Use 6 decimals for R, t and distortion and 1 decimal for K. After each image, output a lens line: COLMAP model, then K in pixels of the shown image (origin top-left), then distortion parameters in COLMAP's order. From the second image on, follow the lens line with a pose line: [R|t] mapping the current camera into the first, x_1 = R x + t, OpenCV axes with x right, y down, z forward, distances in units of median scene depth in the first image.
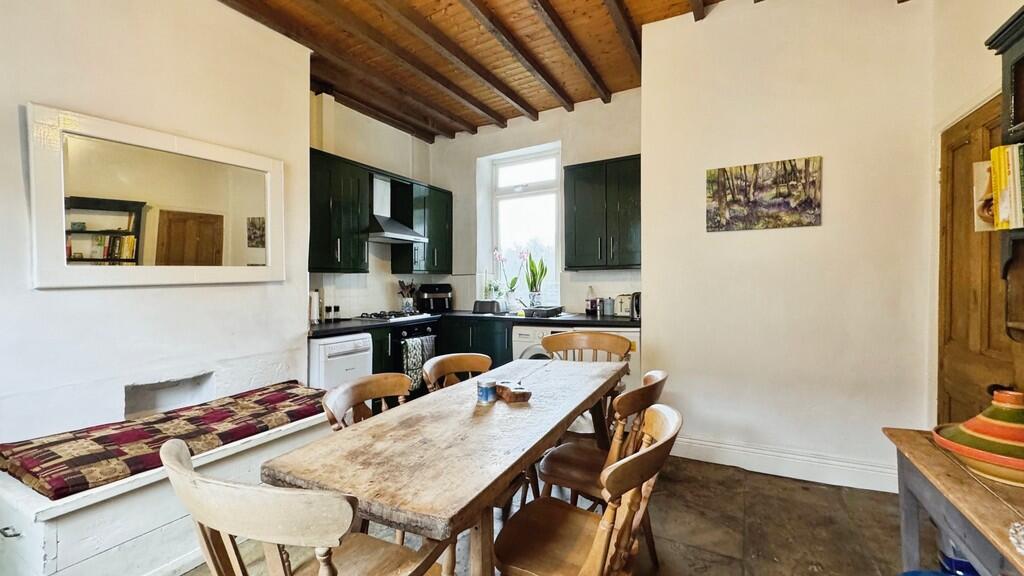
lens RADIAL K [[415.9, 0, 512.0], [0, 415.9, 288.0], [0, 0, 1]] dist [-0.002234, -0.000073]
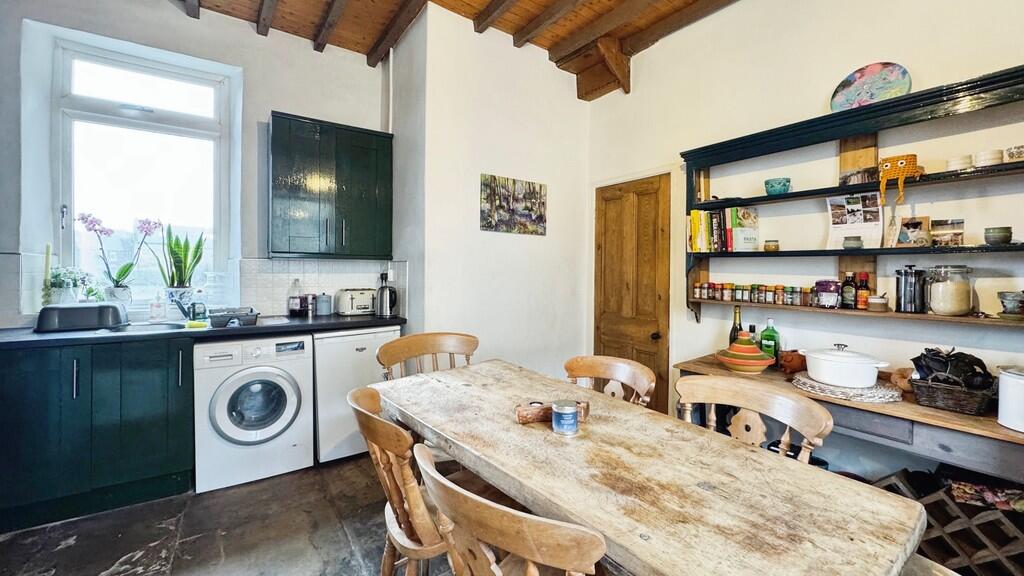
lens RADIAL K [[415.9, 0, 511.6], [0, 415.9, 279.3], [0, 0, 1]] dist [-0.000843, -0.000126]
pose [[0.431090, 0.003920, 0.902300, -0.383102], [-0.000357, 0.999991, -0.004174, -0.001194], [-0.902309, 0.001478, 0.431088, 0.366108]]
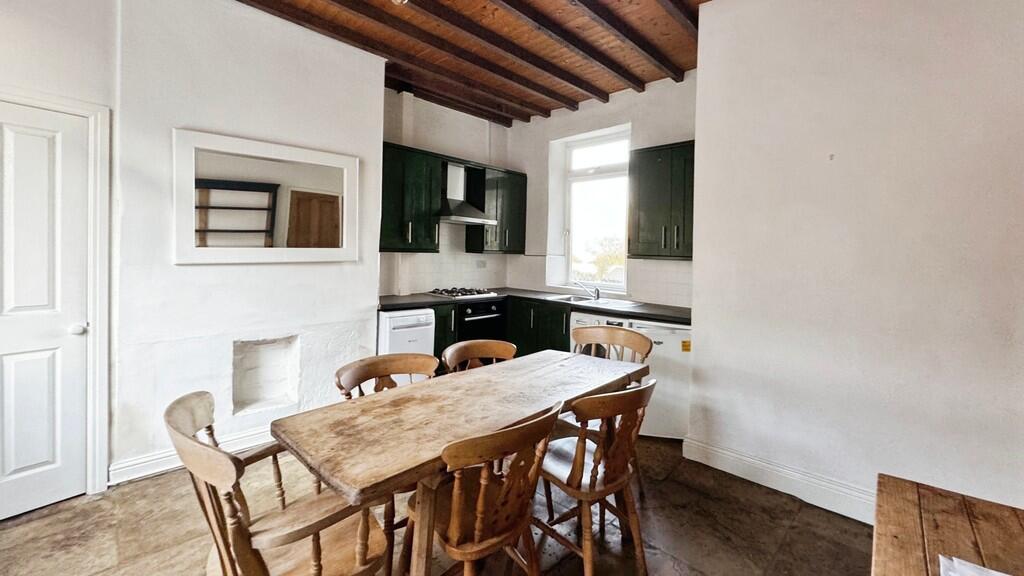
lens RADIAL K [[426.8, 0, 508.5], [0, 426.8, 260.0], [0, 0, 1]] dist [0.001331, 0.000053]
pose [[0.962979, 0.045125, -0.265772, 0.144218], [-0.044479, 0.998975, 0.008452, -0.039787], [0.265881, 0.003682, 0.963999, -0.028191]]
